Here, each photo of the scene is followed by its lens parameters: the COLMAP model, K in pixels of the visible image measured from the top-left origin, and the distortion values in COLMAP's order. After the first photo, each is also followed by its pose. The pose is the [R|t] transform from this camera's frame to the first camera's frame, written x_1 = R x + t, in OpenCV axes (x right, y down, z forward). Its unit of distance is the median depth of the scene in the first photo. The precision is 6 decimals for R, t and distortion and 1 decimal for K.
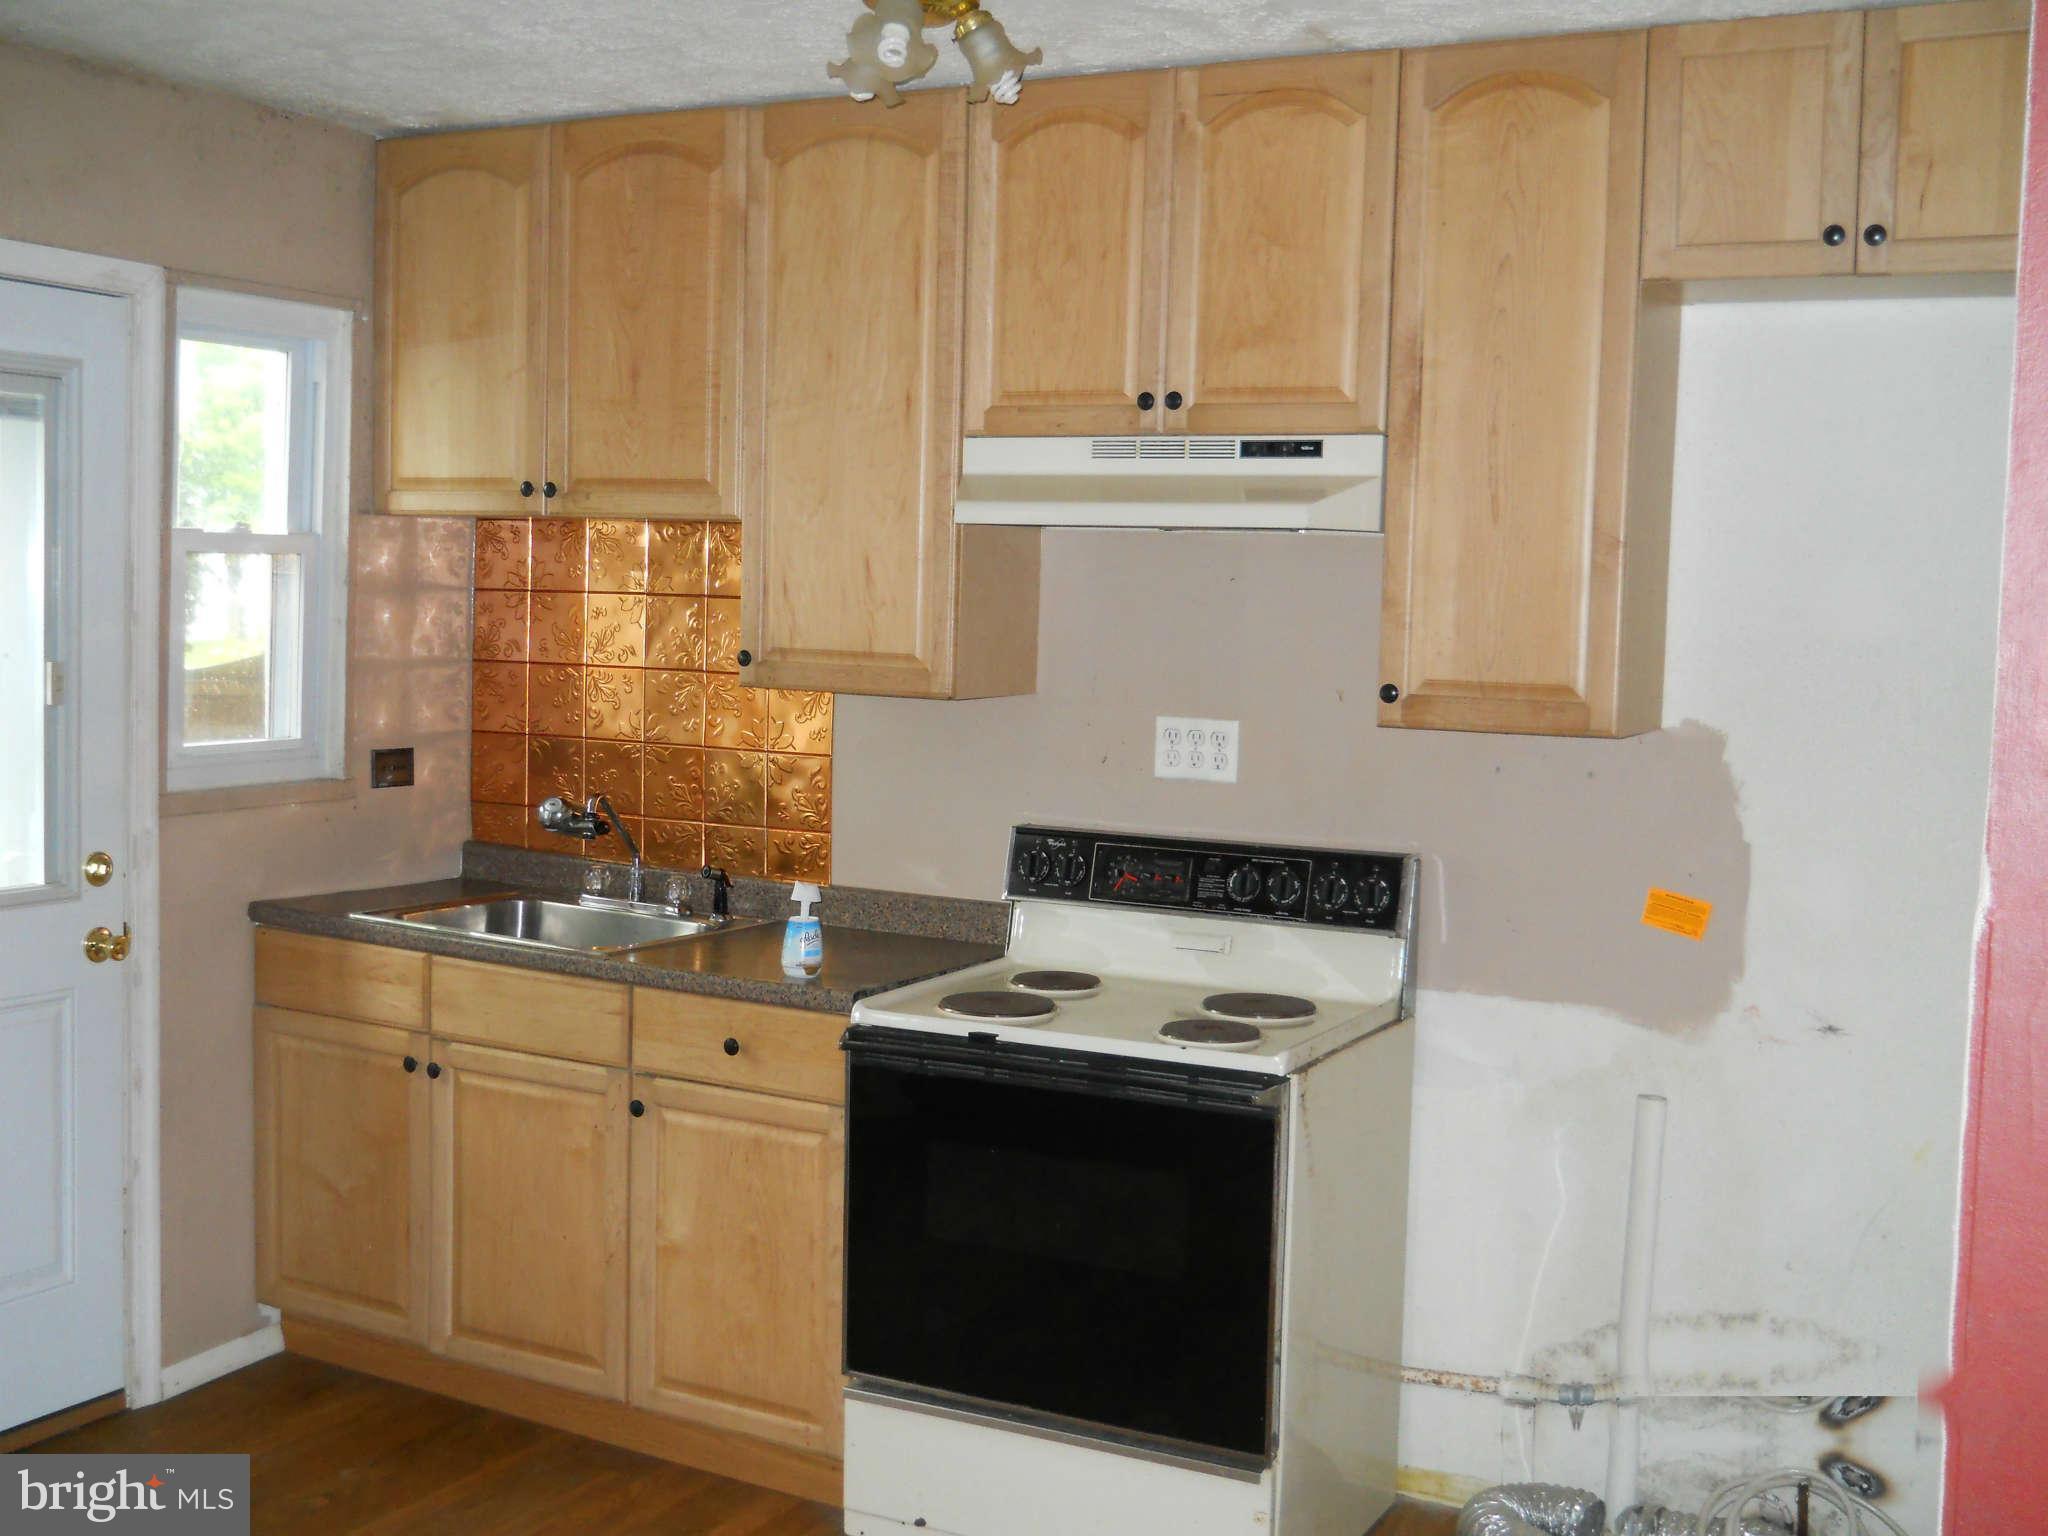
lens RADIAL K [[2347.1, 0, 1024.0], [0, 2347.1, 768.0], [0, 0, 1]] dist [-0.013971, 0.002357]
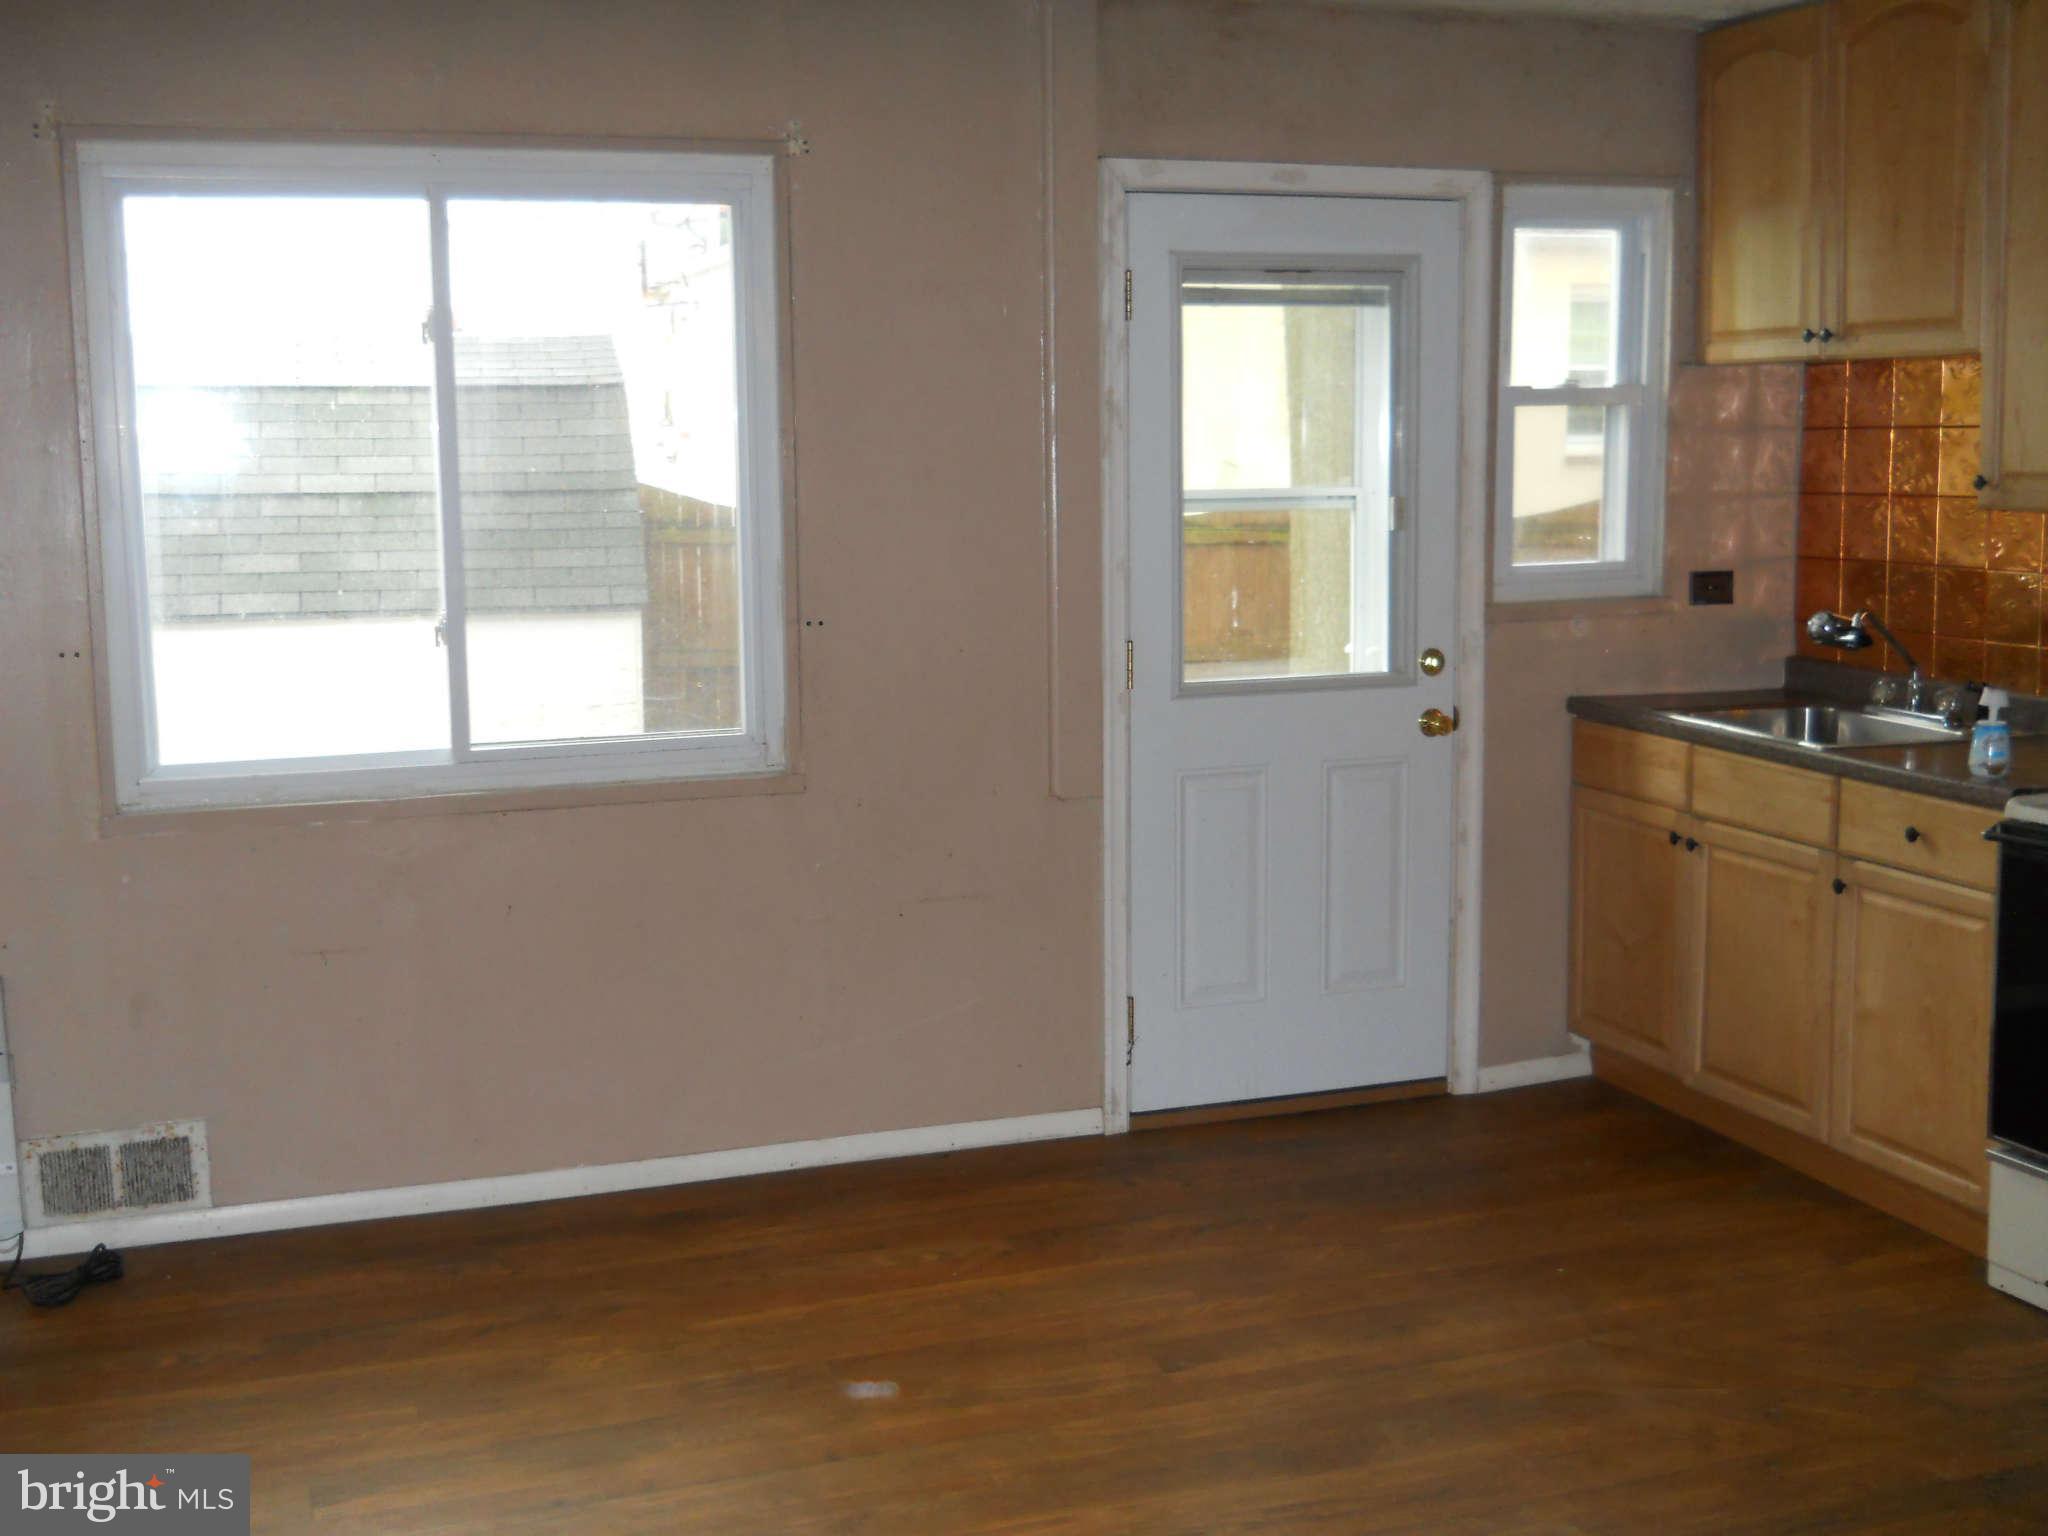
lens RADIAL K [[2347.1, 0, 1024.0], [0, 2347.1, 768.0], [0, 0, 1]] dist [-0.013971, 0.002357]
pose [[0.767620, 0.053814, -0.638641, 0.234548], [-0.014229, 0.997654, 0.066962, 0.017740], [0.640747, -0.042314, 0.766585, -0.104254]]
